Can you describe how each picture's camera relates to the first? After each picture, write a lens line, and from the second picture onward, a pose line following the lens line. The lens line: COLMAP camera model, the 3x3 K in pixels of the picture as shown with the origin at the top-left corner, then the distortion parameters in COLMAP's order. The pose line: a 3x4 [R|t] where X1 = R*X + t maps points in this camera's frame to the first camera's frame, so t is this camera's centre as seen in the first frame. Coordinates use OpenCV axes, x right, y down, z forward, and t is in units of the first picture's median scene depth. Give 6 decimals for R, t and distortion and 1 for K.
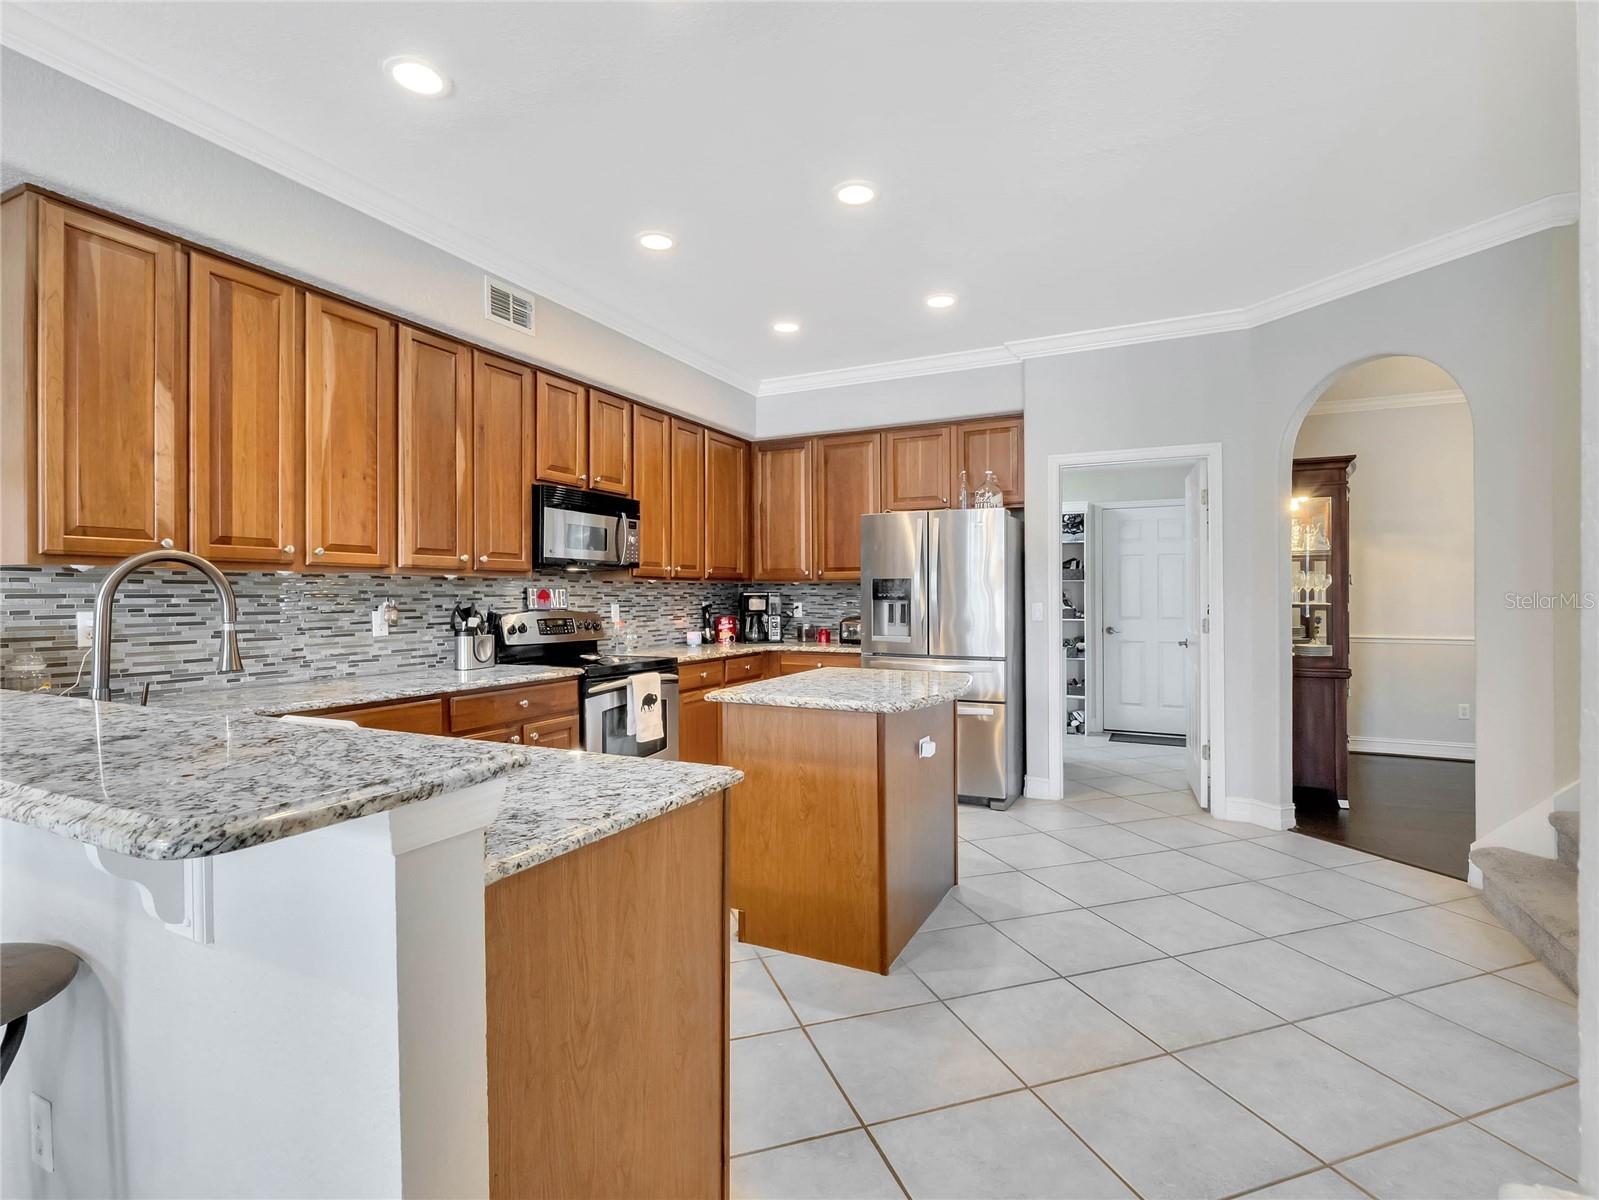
lens RADIAL K [[788.8, 0, 799.5], [0, 788.8, 600.0], [0, 0, 1]] dist [-0.000531, 0.000023]
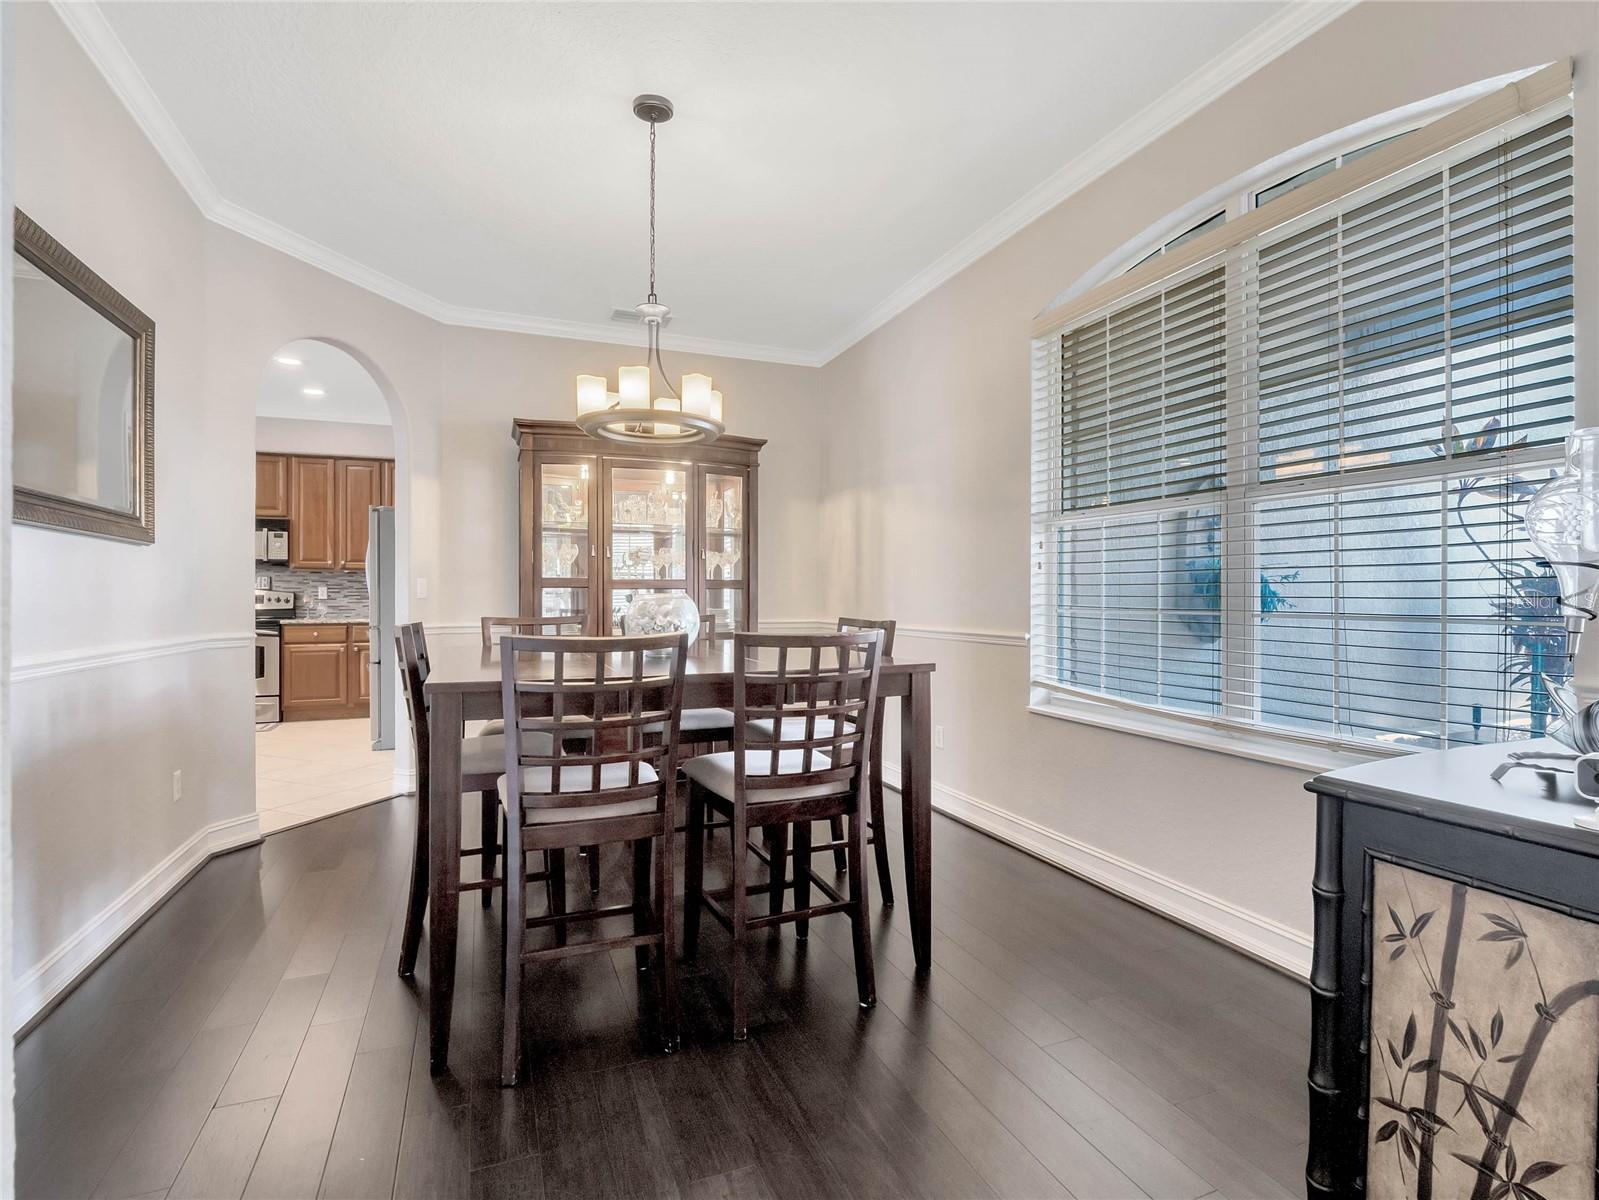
lens RADIAL K [[788.8, 0, 799.5], [0, 788.8, 600.0], [0, 0, 1]] dist [-0.000531, 0.000023]
pose [[0.740310, 0.011942, -0.672159, 1.458188], [-0.002562, 0.999885, 0.014943, 0.005295], [0.672261, -0.009340, 0.740256, 0.488236]]
